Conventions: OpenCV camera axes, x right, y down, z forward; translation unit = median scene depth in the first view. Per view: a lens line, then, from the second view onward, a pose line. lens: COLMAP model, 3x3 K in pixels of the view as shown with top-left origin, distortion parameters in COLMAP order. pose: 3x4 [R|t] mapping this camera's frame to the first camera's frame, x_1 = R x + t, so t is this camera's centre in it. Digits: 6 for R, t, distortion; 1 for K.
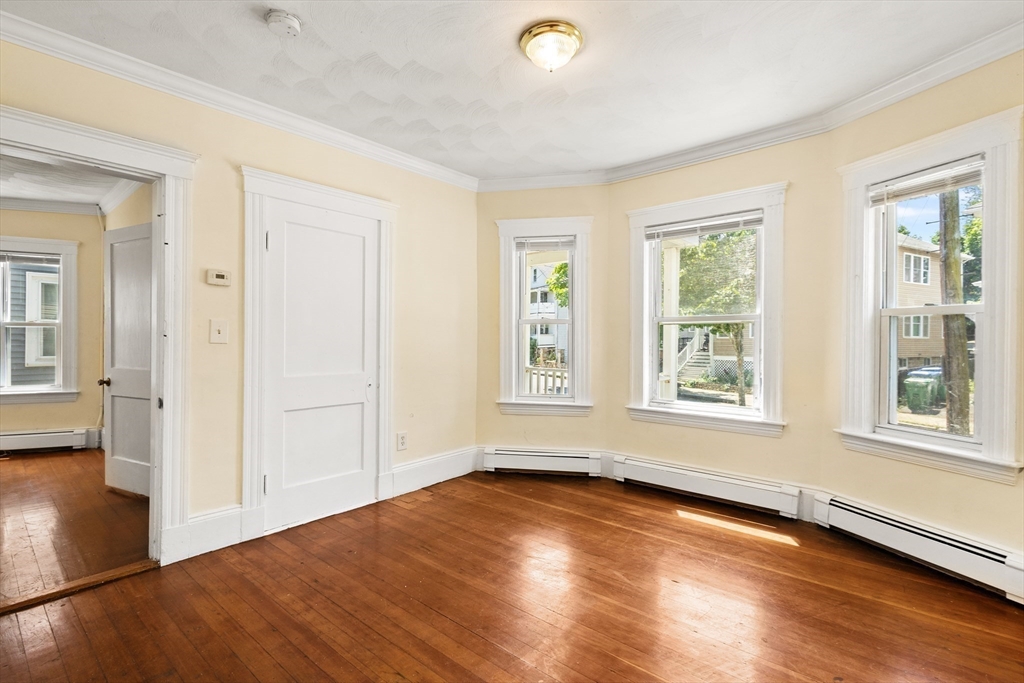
lens RADIAL K [[475.1, 0, 516.9], [0, 475.1, 341.5], [0, 0, 1]] dist [0.017025, -0.004338]
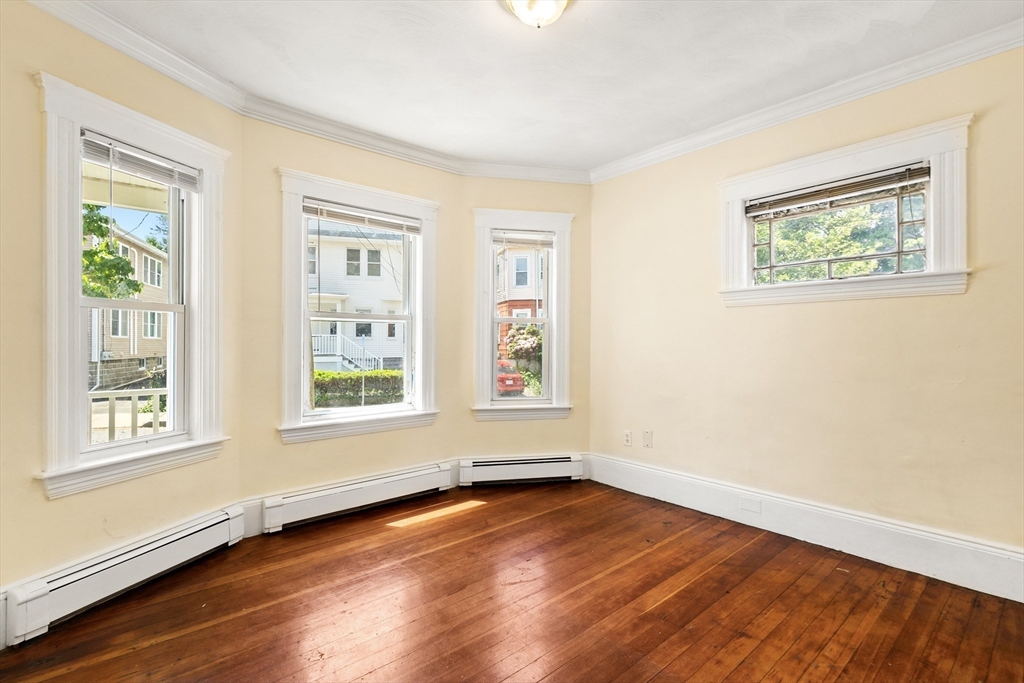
lens RADIAL K [[475.1, 0, 517.1], [0, 475.1, 338.3], [0, 0, 1]] dist [0.017025, -0.004338]
pose [[0.151801, 0.003212, 0.988406, -0.480209], [0.004982, 0.999980, -0.004015, 0.000789], [-0.988399, 0.005534, 0.151782, 0.551679]]
